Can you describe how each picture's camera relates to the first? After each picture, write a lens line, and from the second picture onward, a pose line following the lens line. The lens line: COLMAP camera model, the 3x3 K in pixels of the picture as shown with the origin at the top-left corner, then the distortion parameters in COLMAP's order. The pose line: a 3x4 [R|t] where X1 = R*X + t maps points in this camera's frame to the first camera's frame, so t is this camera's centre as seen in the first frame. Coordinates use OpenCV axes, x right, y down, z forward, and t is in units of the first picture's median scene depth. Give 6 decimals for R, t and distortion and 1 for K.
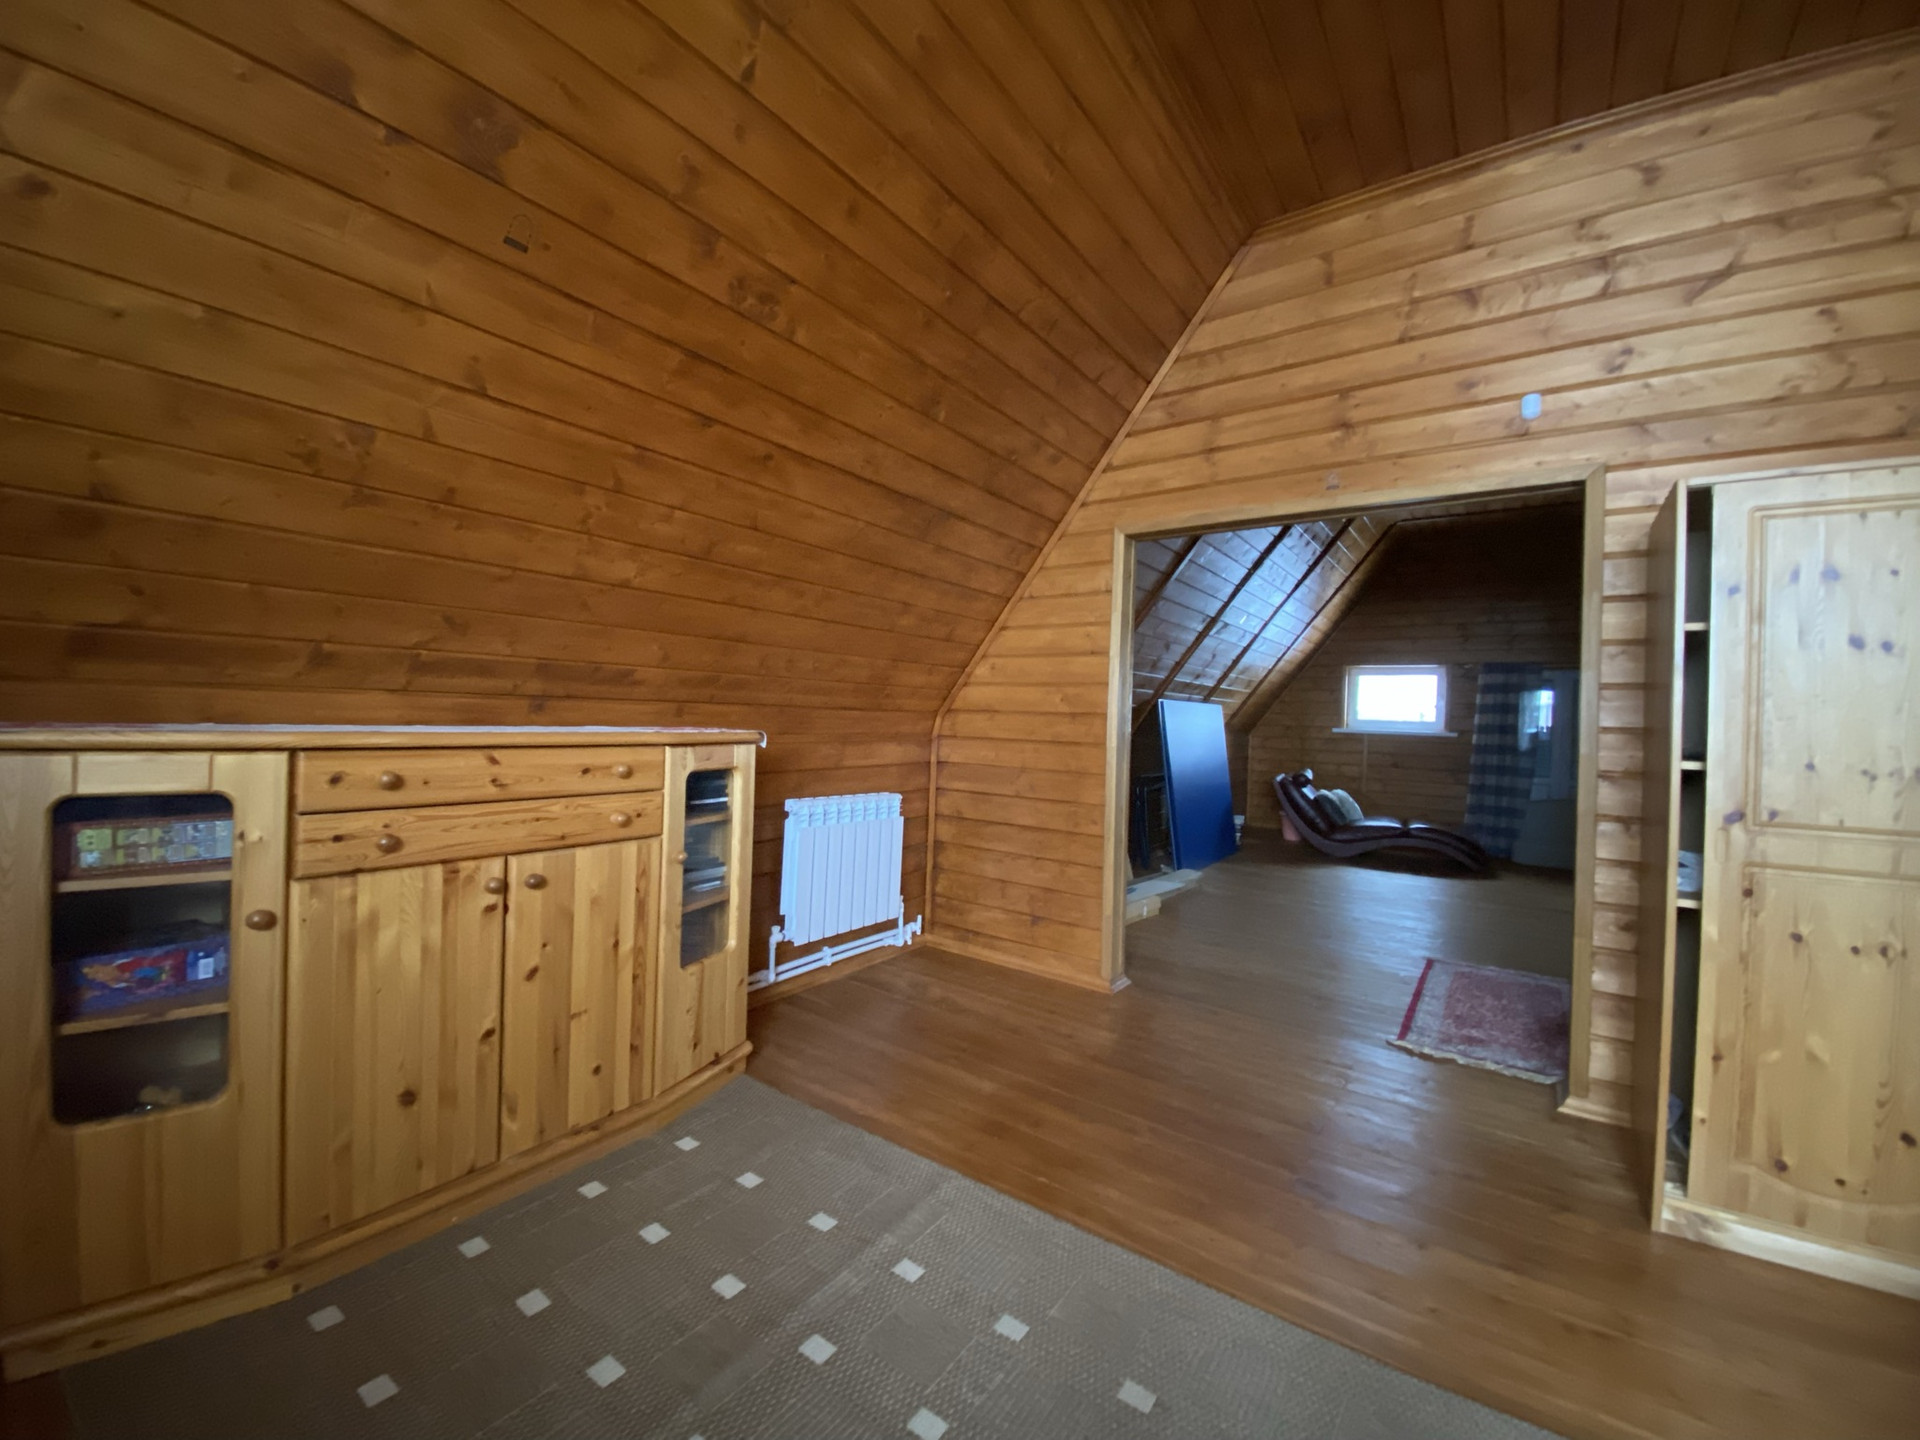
lens RADIAL K [[786.3, 0, 953.7], [0, 786.3, 711.5], [0, 0, 1]] dist [-0.009797, -0.003621]
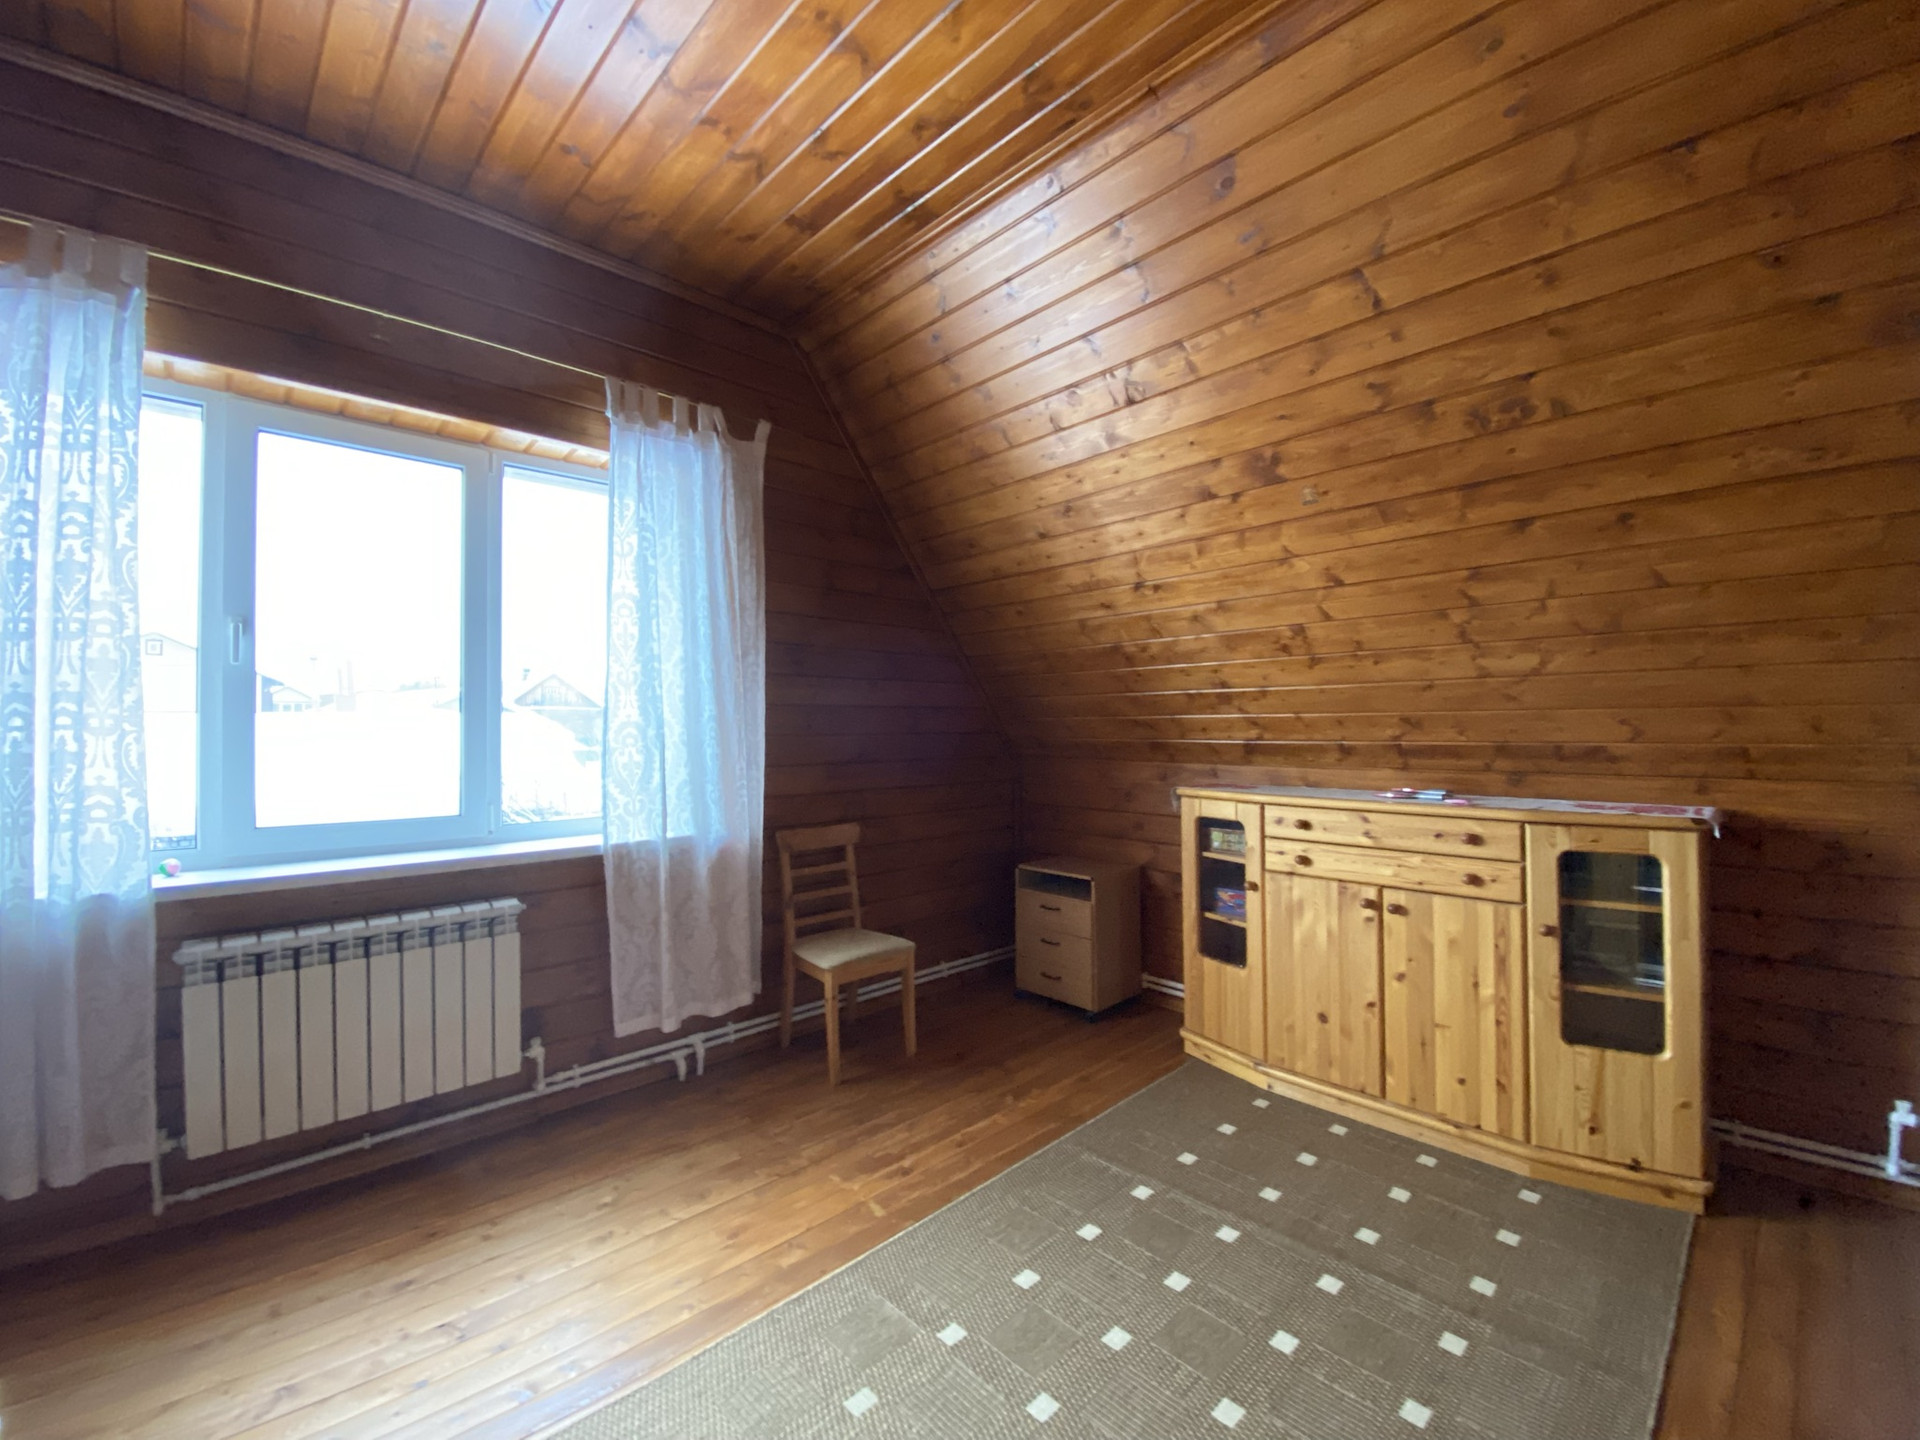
lens RADIAL K [[786.3, 0, 957.7], [0, 786.3, 710.6], [0, 0, 1]] dist [-0.009797, -0.003621]
pose [[-0.192661, -0.044854, -0.980240, 0.975214], [0.006746, 0.998871, -0.047033, -0.075883], [0.981242, -0.015674, -0.192141, 0.490852]]
